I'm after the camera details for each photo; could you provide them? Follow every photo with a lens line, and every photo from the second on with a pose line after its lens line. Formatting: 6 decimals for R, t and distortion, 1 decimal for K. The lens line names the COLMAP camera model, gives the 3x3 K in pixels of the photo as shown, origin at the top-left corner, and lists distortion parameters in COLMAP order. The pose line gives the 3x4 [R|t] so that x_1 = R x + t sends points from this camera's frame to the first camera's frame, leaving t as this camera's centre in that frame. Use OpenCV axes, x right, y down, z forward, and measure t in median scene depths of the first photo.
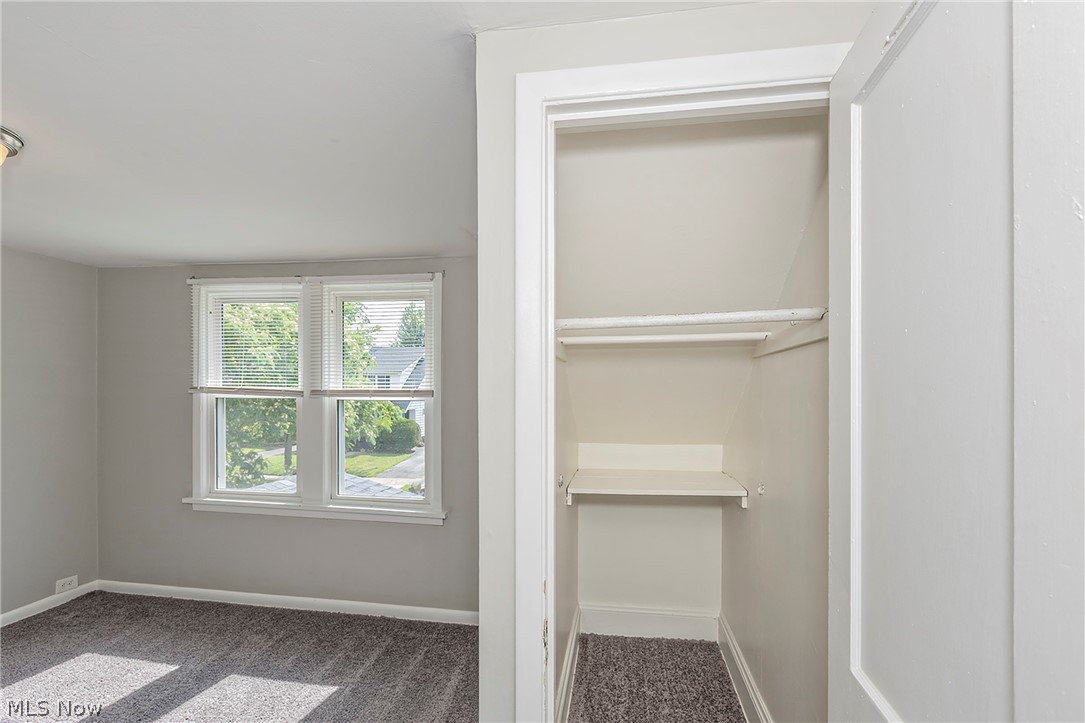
lens RADIAL K [[499.9, 0, 542.4], [0, 499.9, 402.4], [0, 0, 1]] dist [0.001008, 0.000155]
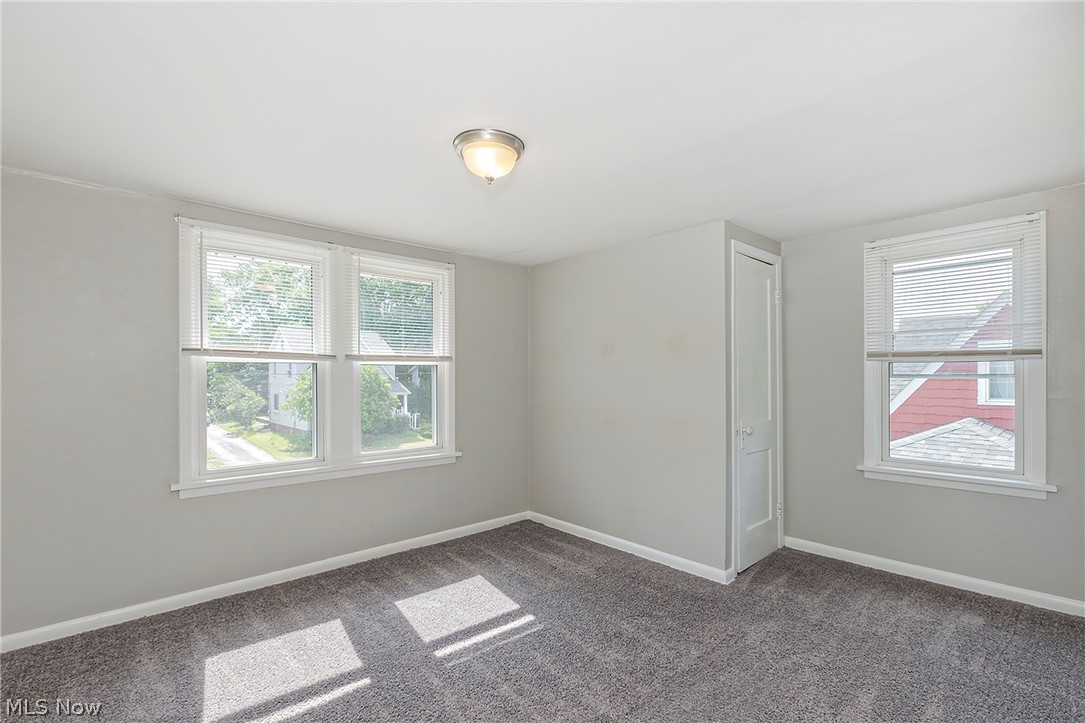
lens RADIAL K [[512.0, 0, 542.5], [0, 512.0, 361.5], [0, 0, 1]] dist [0.000683, 0.000198]
pose [[0.643168, 0.004470, 0.765712, -1.051482], [-0.005998, 0.999982, -0.000799, -0.011728], [-0.765702, -0.004079, 0.643183, -0.010020]]
